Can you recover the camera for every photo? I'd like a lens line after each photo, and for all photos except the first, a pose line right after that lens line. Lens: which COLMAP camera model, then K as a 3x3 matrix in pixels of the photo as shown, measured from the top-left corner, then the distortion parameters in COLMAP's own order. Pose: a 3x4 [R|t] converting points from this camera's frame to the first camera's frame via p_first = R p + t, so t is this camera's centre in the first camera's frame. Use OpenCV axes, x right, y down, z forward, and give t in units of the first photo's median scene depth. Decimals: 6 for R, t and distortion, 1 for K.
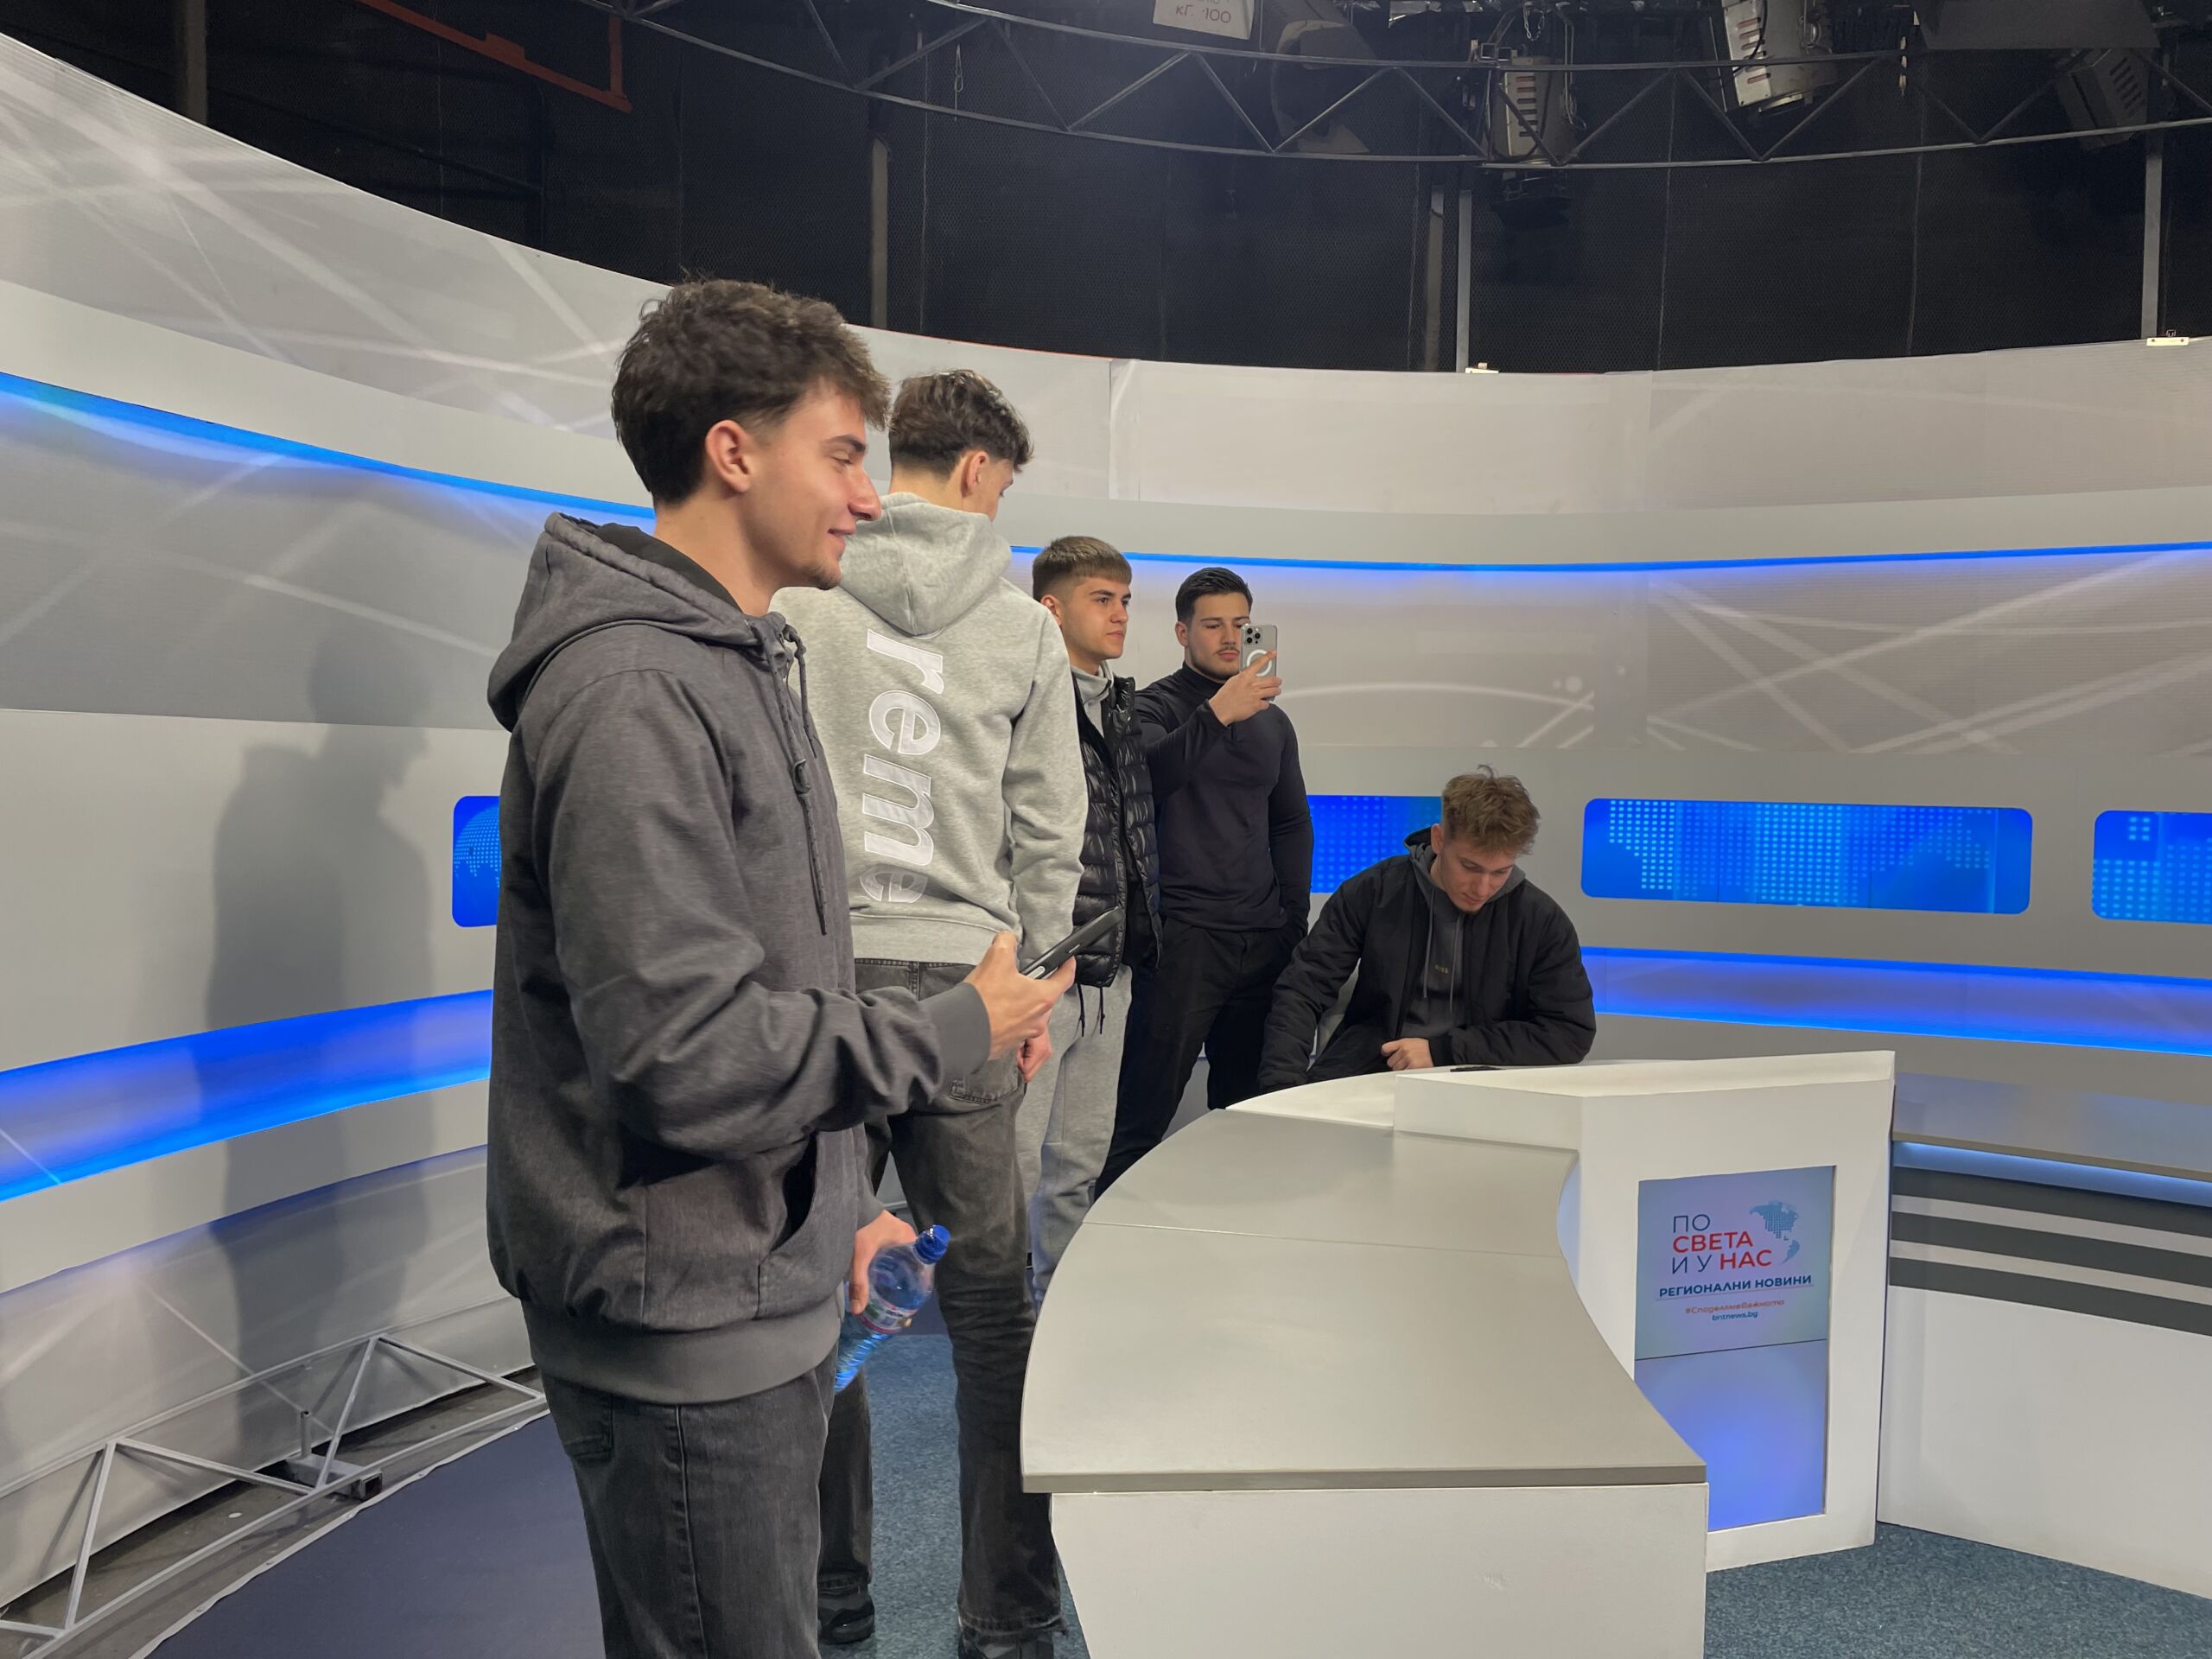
lens RADIAL K [[1745.4, 0, 1108.6], [0, 1745.4, 813.3], [0, 0, 1]] dist [0.087793, -0.130197]
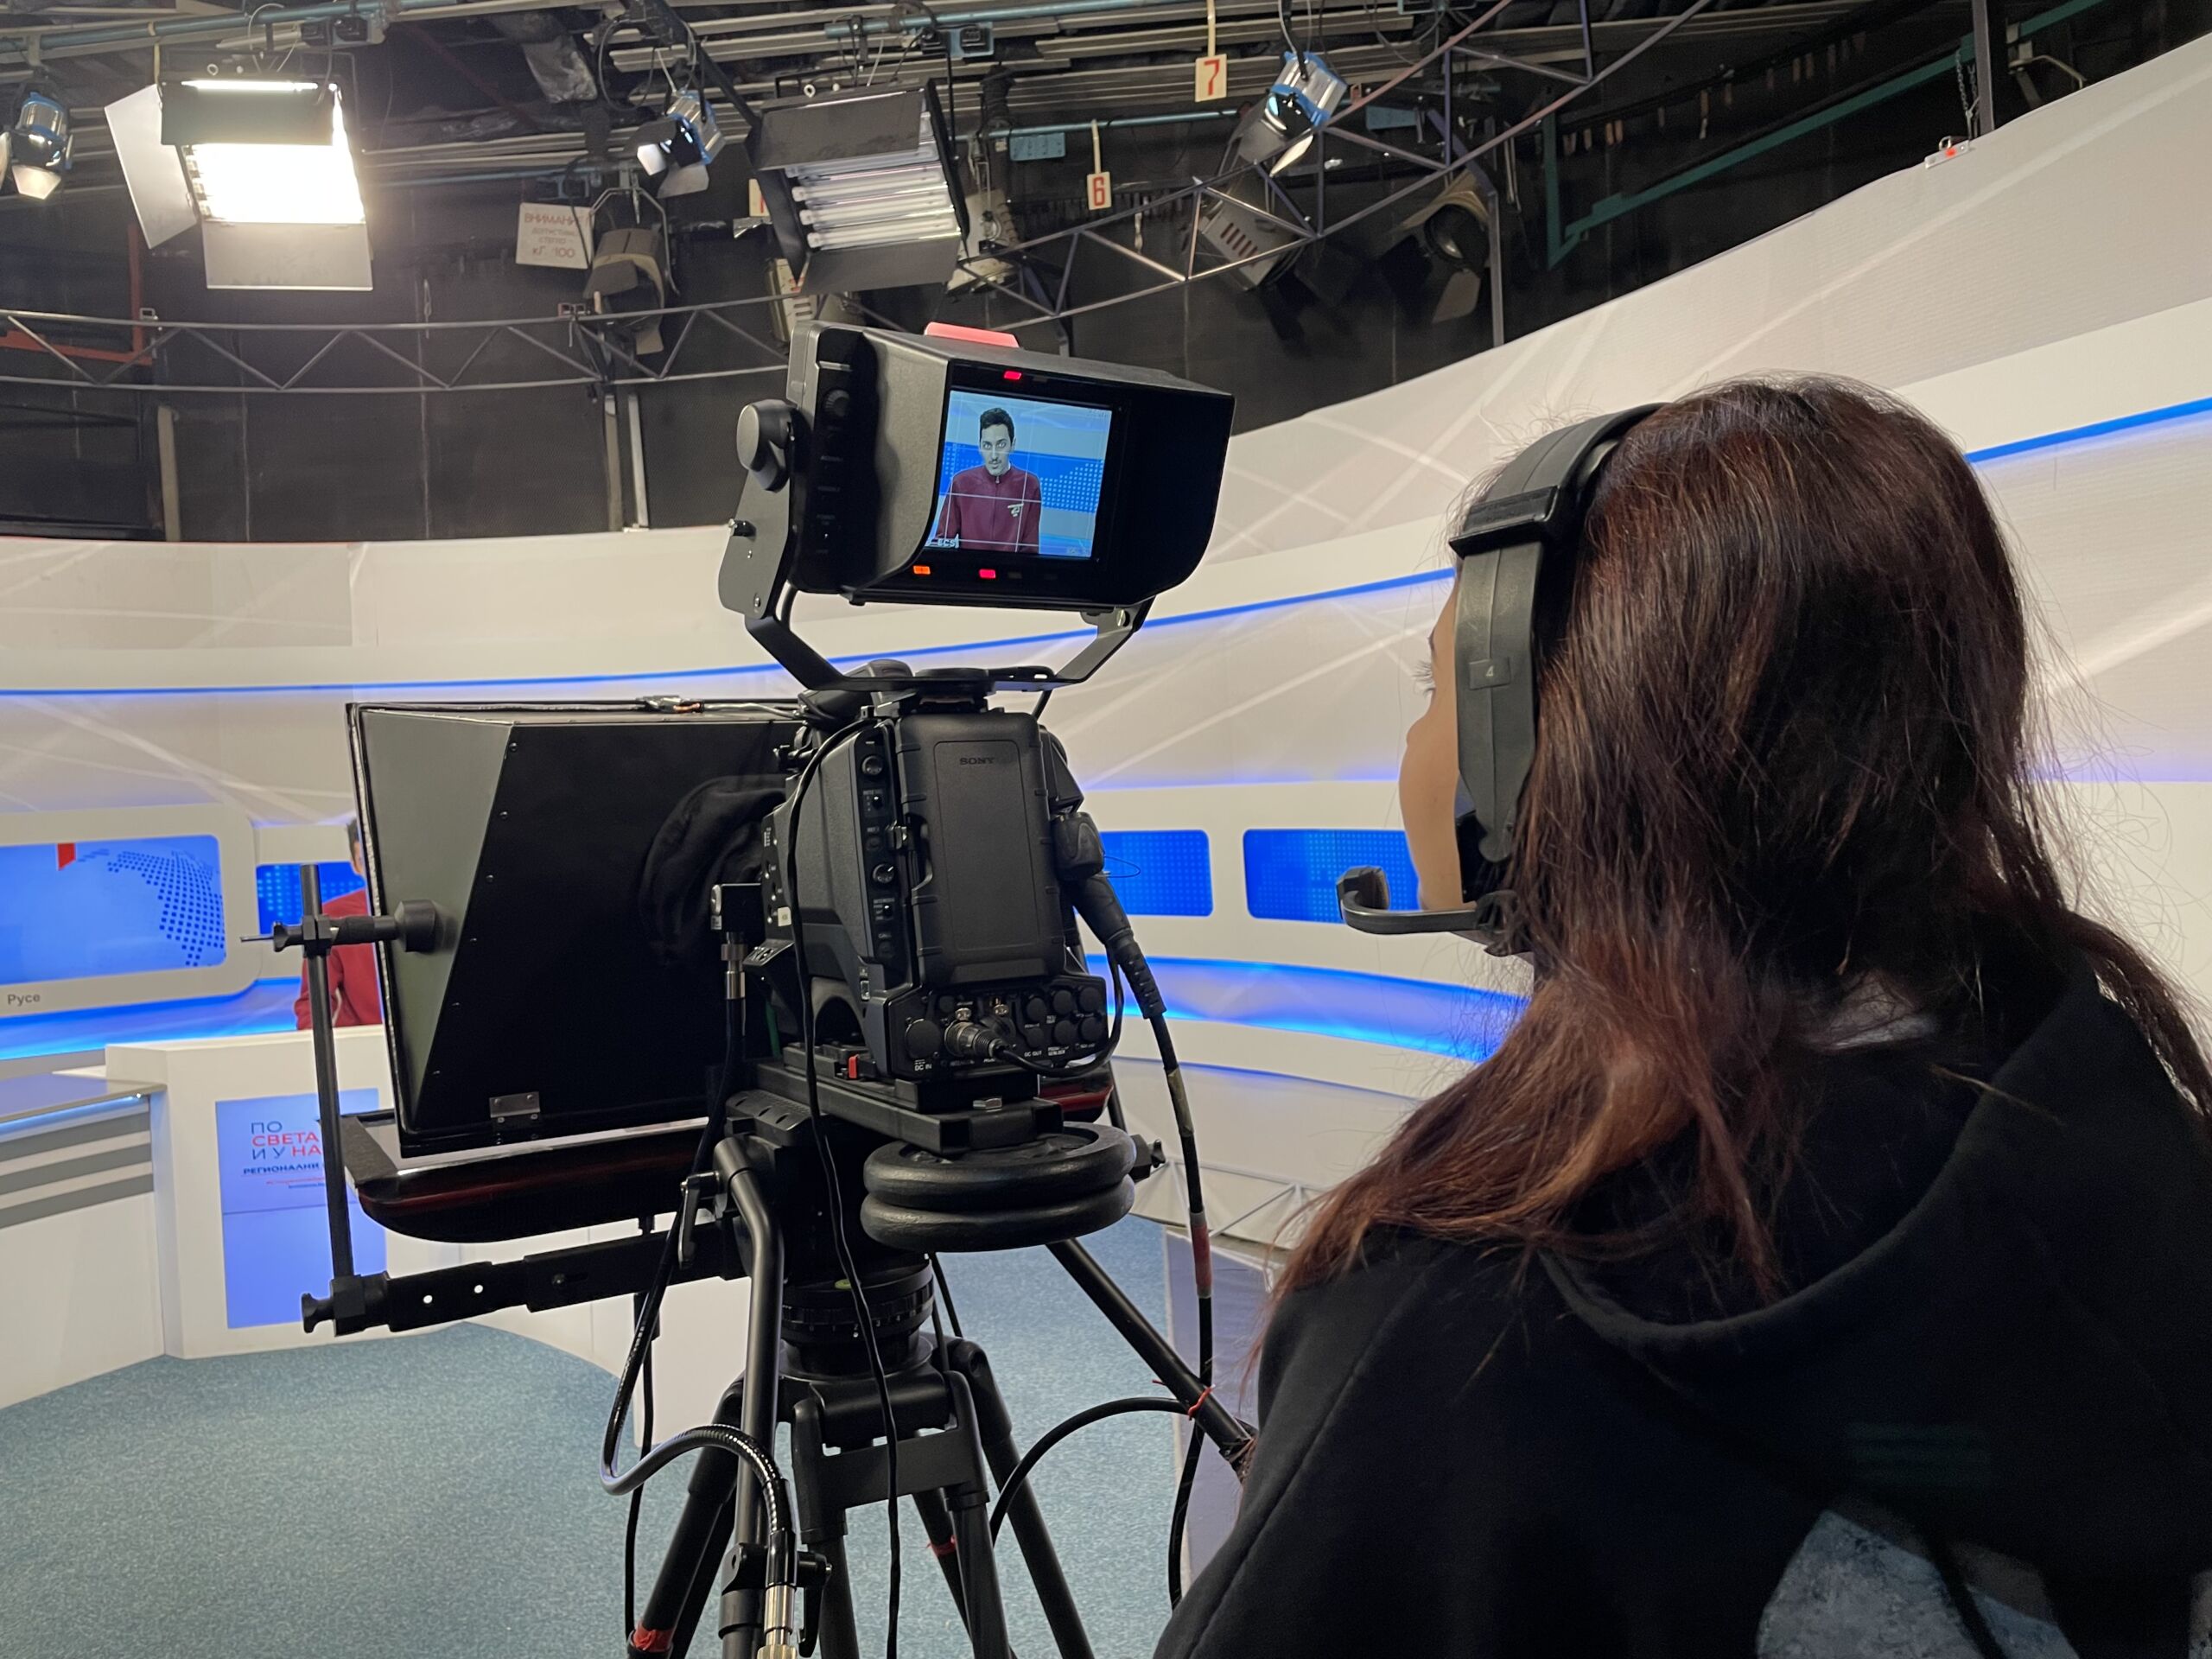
lens RADIAL K [[1760.7, 0, 1133.1], [0, 1760.7, 805.8], [0, 0, 1]] dist [0.065100, -0.097411]
pose [[0.991451, -0.060802, -0.115446, 0.791009], [0.057888, 0.997918, -0.028433, 0.019610], [0.116935, 0.021507, 0.992907, -0.311264]]
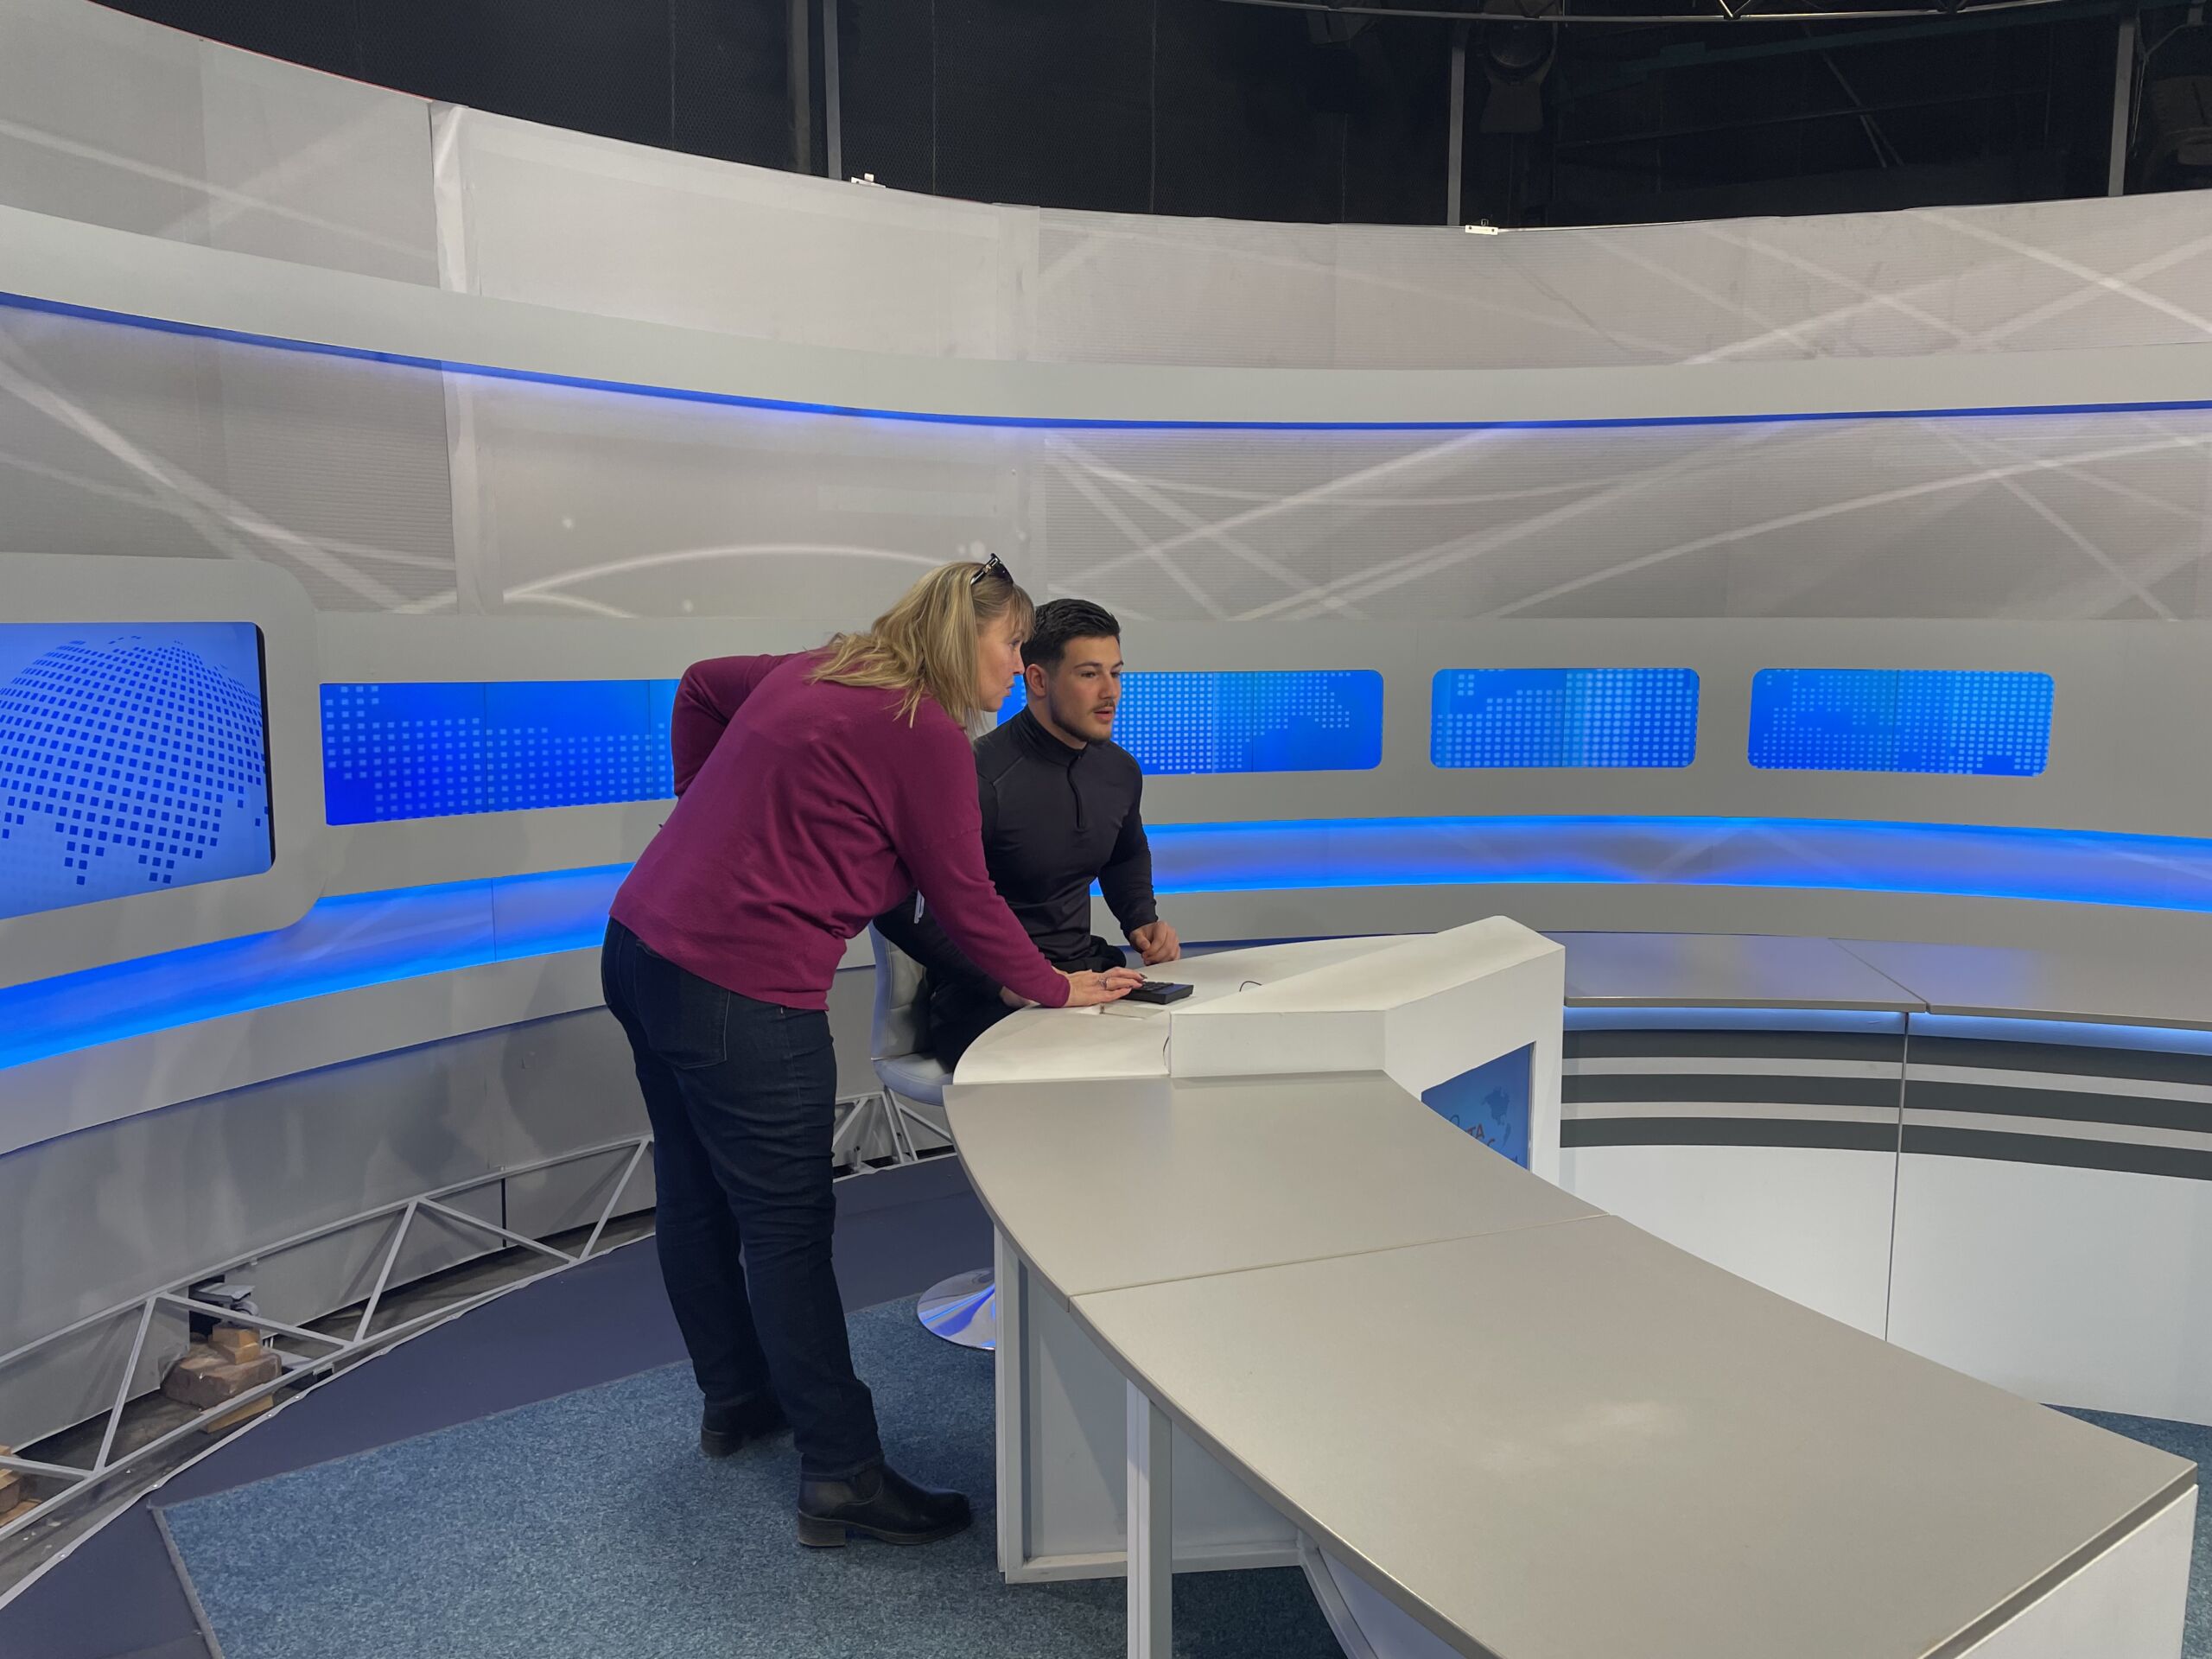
lens RADIAL K [[1692.1, 0, 1099.2], [0, 1692.1, 841.4], [0, 0, 1]] dist [0.088521, -0.116131]
pose [[0.840898, -0.083617, 0.534696, -0.186649], [0.035930, 0.994438, 0.099006, -0.007454], [-0.540000, -0.064042, 0.839225, 0.223519]]
